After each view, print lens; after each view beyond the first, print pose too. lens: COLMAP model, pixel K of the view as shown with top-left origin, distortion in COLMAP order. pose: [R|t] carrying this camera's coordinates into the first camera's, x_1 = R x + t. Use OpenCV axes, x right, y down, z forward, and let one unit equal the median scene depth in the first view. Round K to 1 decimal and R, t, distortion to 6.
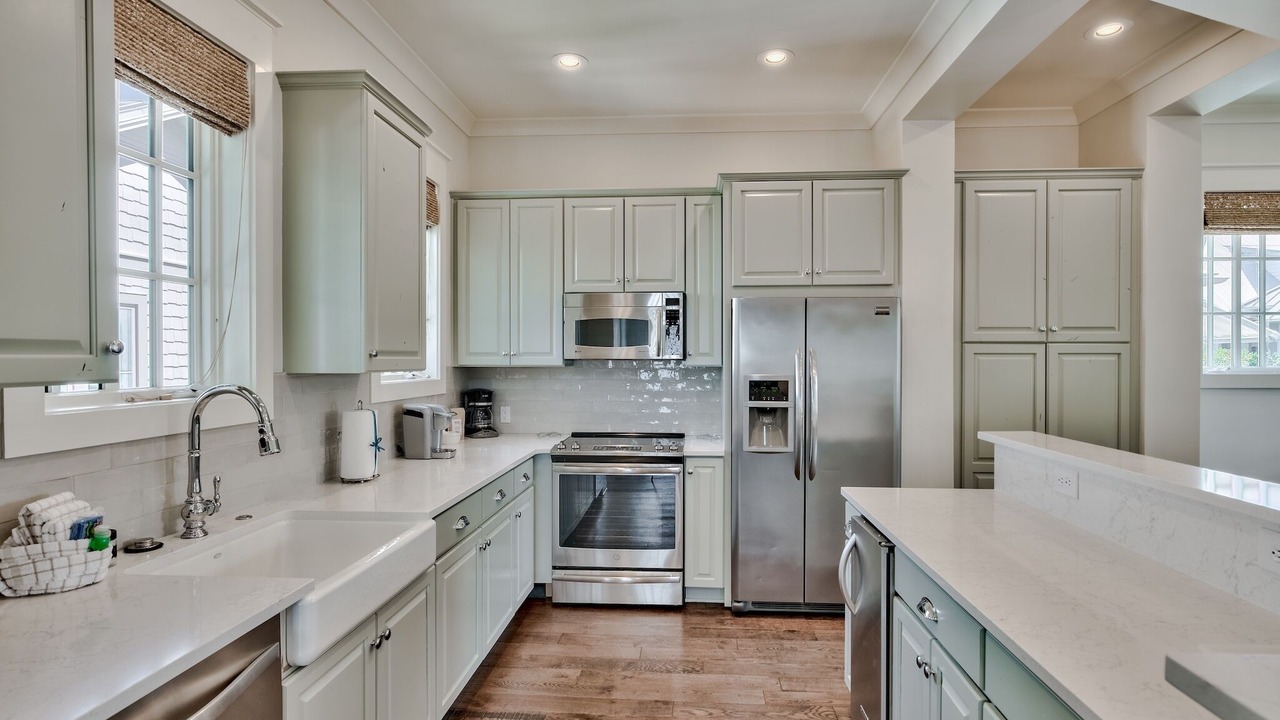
lens RADIAL K [[639.0, 0, 640.0], [0, 639.0, 360.0], [0, 0, 1]] dist [0.000282, 0.000120]
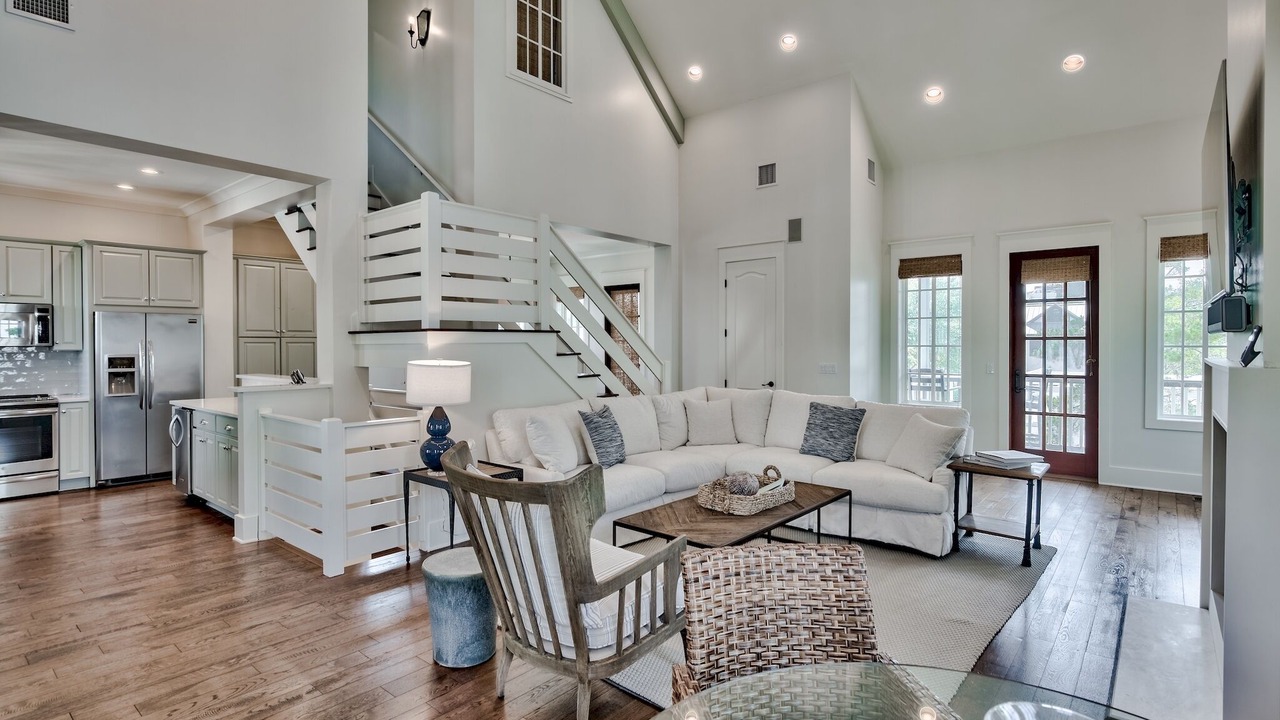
lens RADIAL K [[628.2, 0, 639.8], [0, 628.2, 346.9], [0, 0, 1]] dist [-0.000483, -0.000062]
pose [[0.576873, -0.008325, 0.816792, -0.407586], [0.004727, 0.999965, 0.006853, -0.003292], [-0.816820, -0.000093, 0.576892, -1.241620]]
